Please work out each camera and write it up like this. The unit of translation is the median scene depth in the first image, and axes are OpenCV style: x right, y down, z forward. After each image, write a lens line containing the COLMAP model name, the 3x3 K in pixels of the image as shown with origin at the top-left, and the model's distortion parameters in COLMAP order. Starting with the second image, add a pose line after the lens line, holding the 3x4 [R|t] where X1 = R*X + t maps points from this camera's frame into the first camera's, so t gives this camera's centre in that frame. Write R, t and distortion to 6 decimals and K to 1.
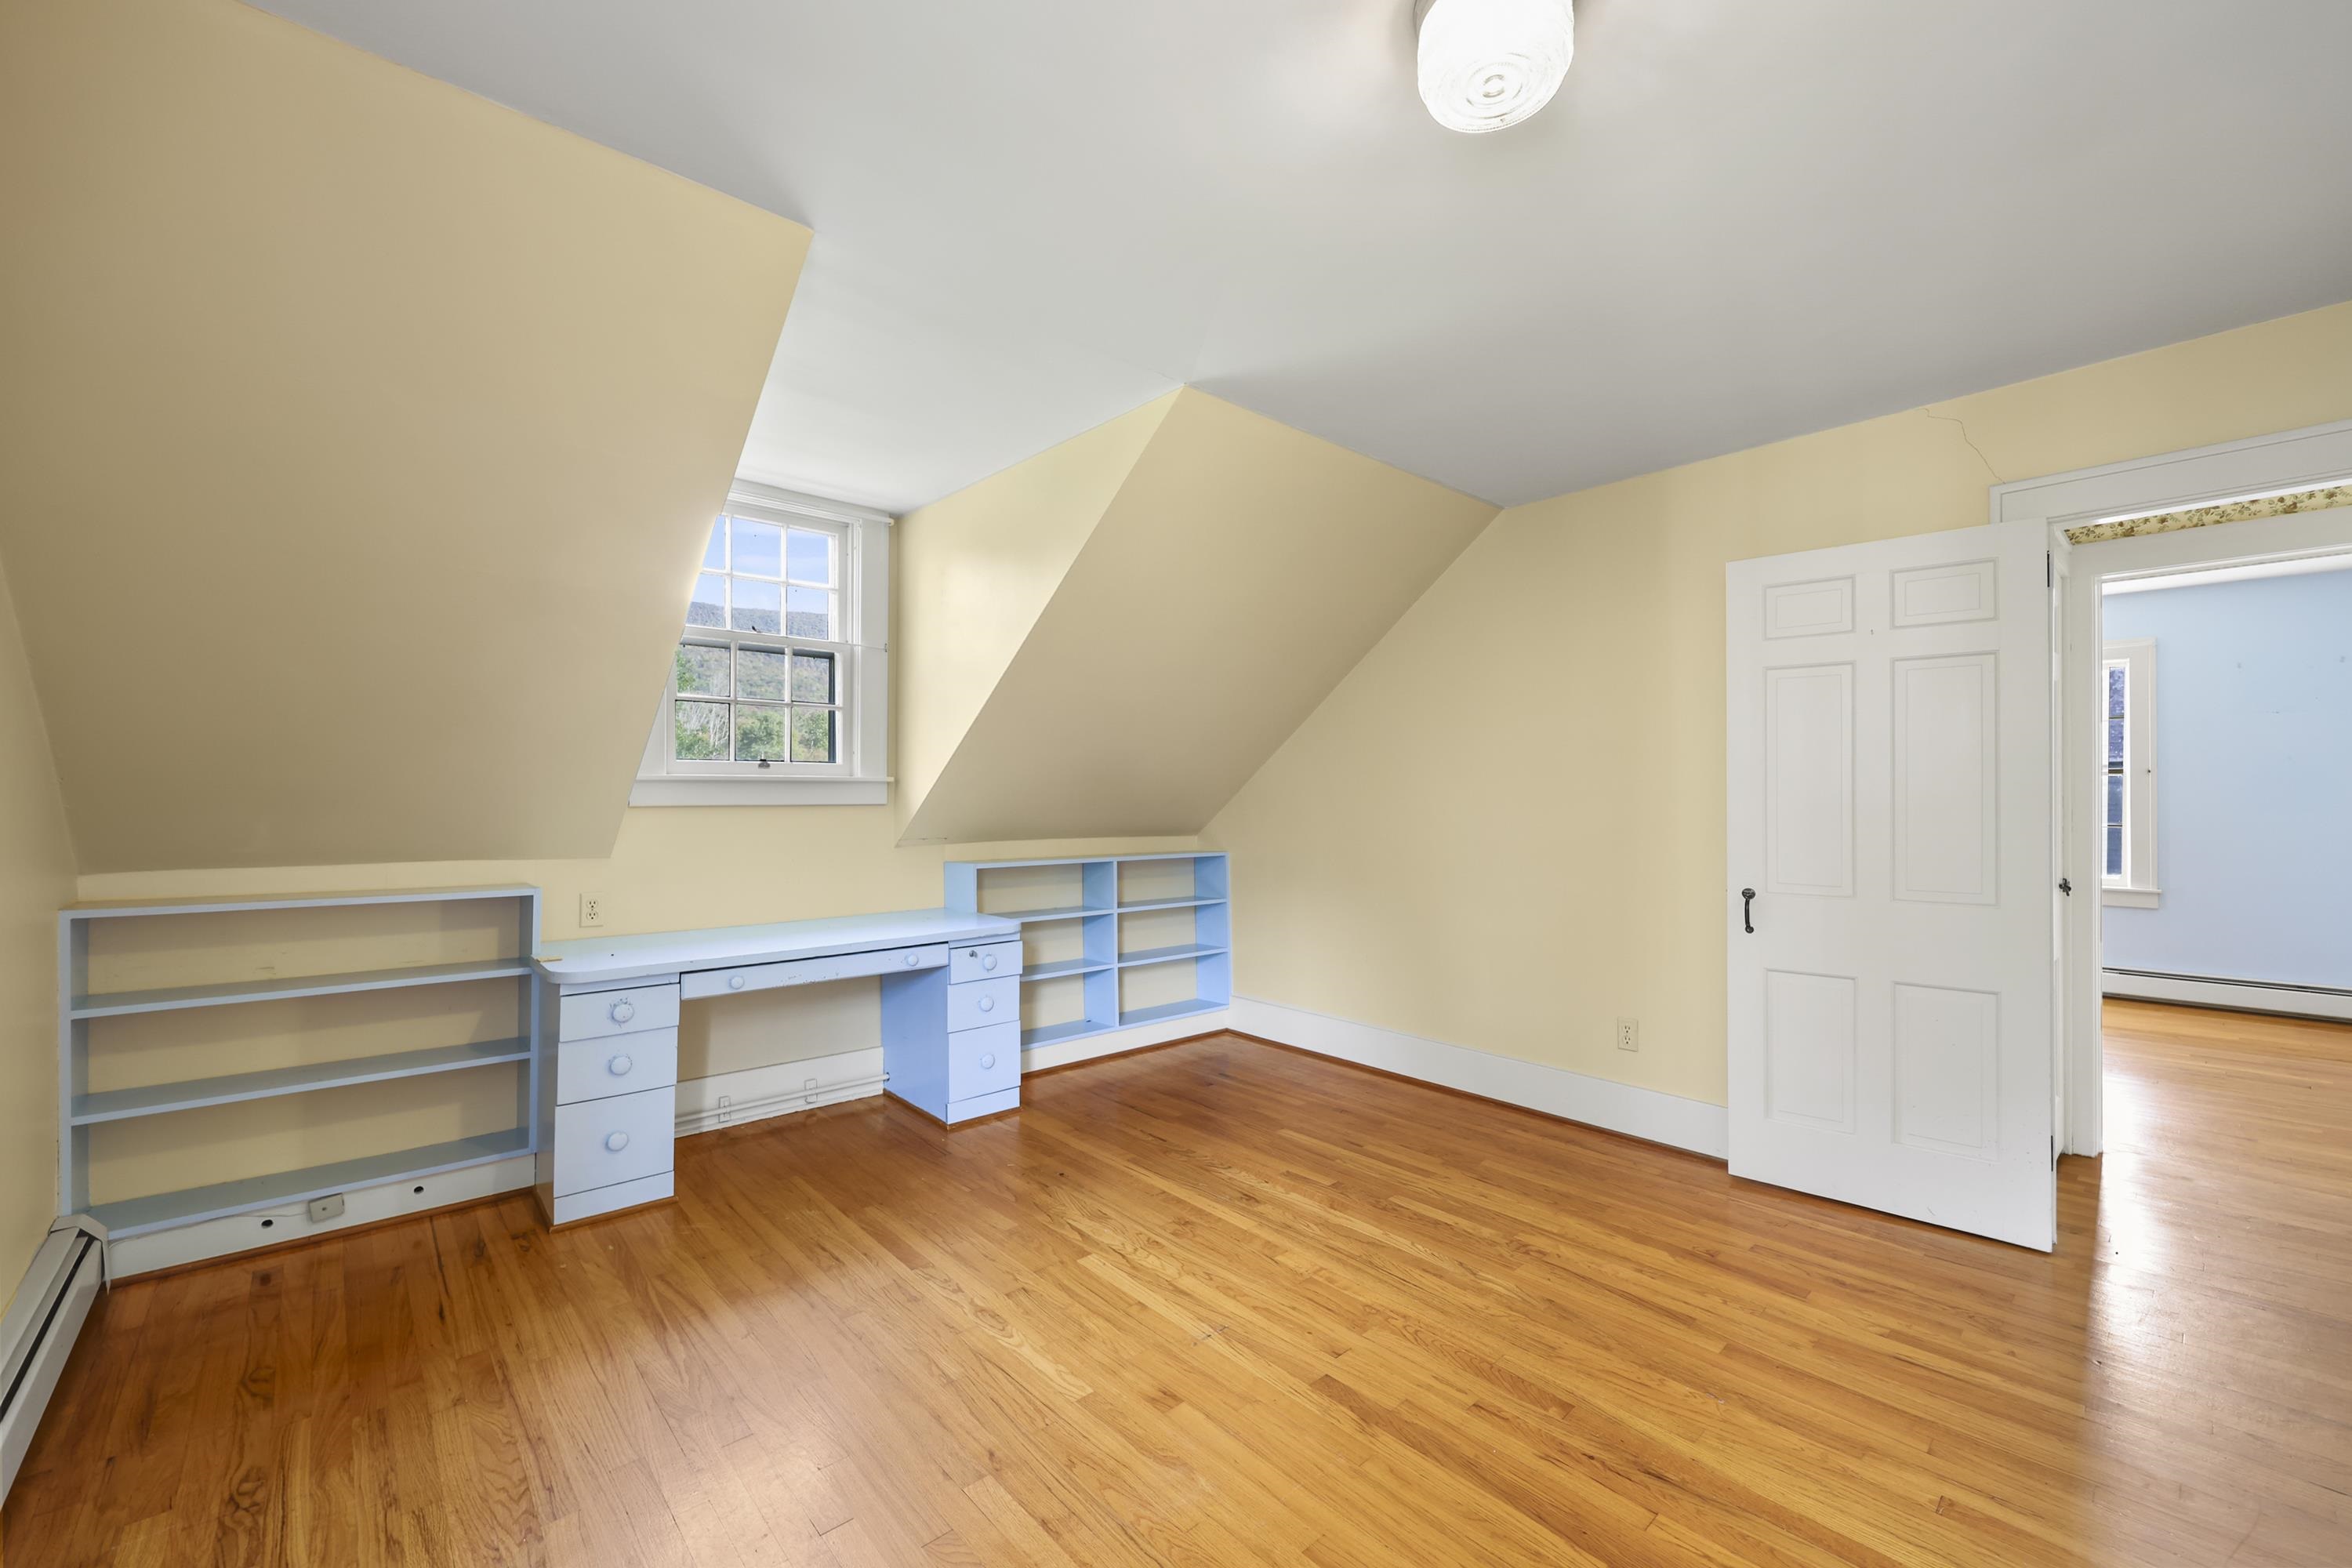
lens RADIAL K [[958.9, 0, 1188.7], [0, 958.9, 786.6], [0, 0, 1]] dist [0.000488, 0.000361]
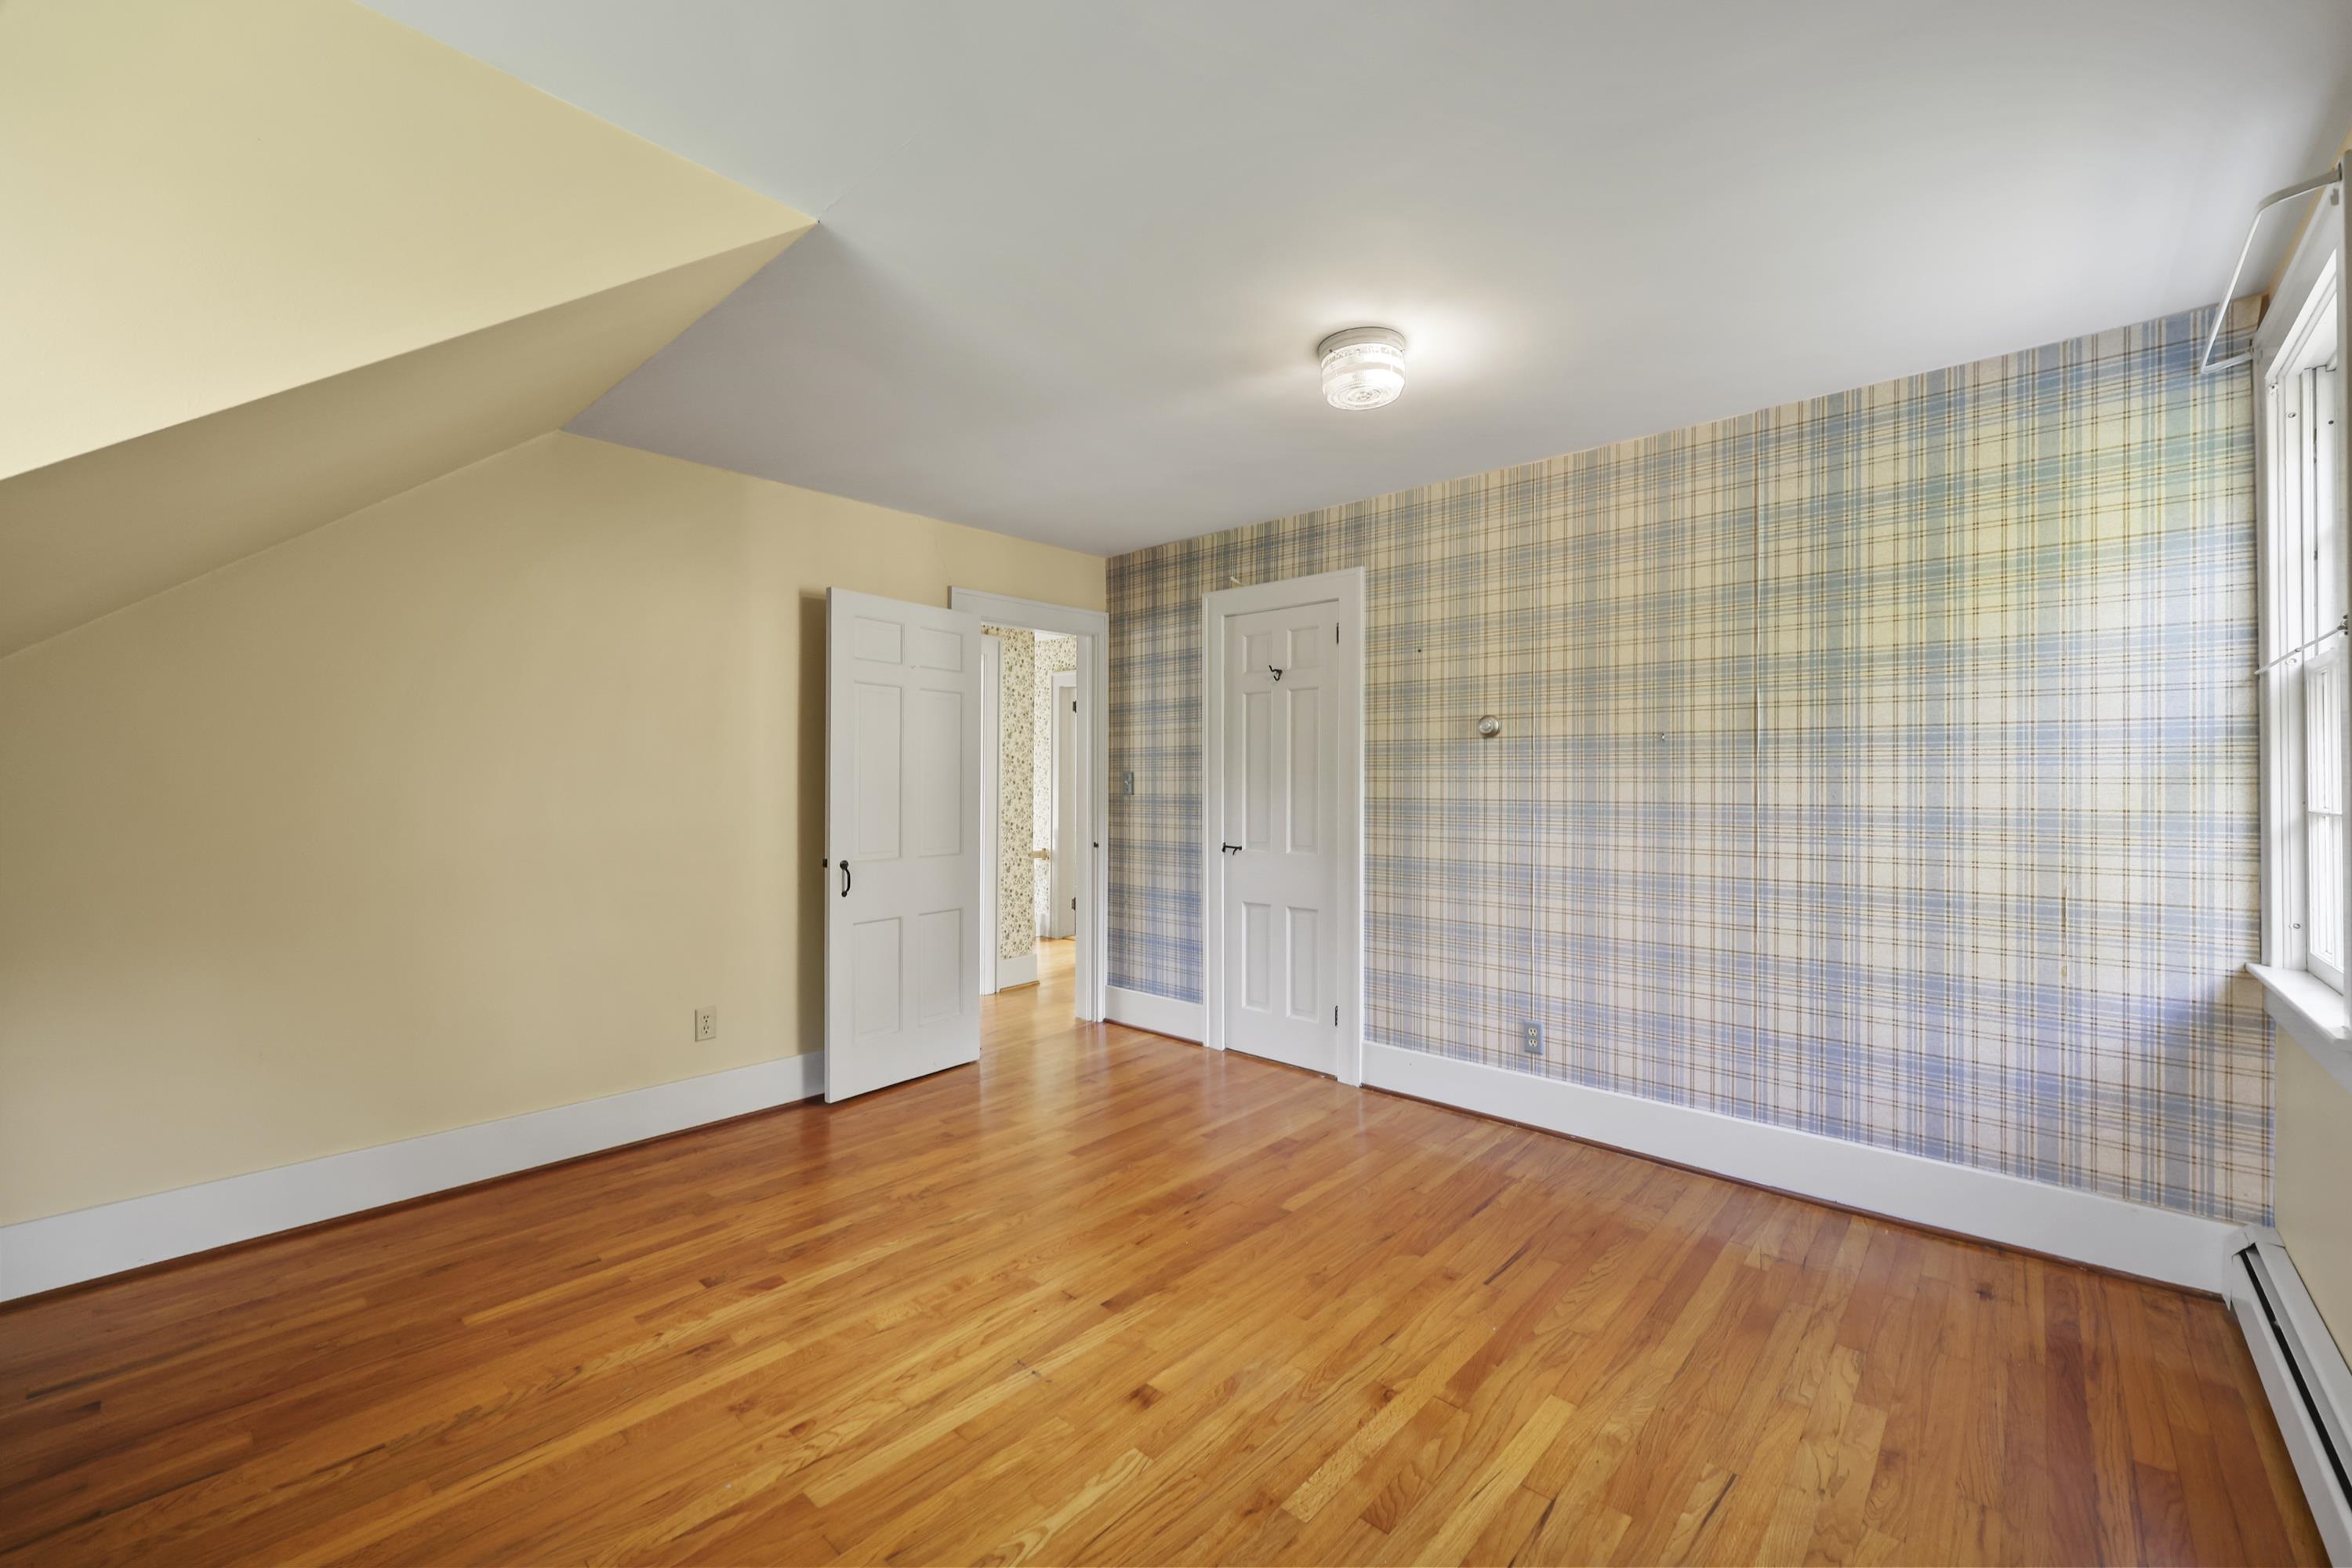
lens RADIAL K [[958.9, 0, 1177.5], [0, 958.9, 784.4], [0, 0, 1]] dist [0.000488, 0.000361]
pose [[-0.105810, -0.003501, 0.994380, -0.702006], [-0.009150, 0.999955, 0.002547, 0.003857], [-0.994344, -0.008829, -0.105838, 0.747944]]
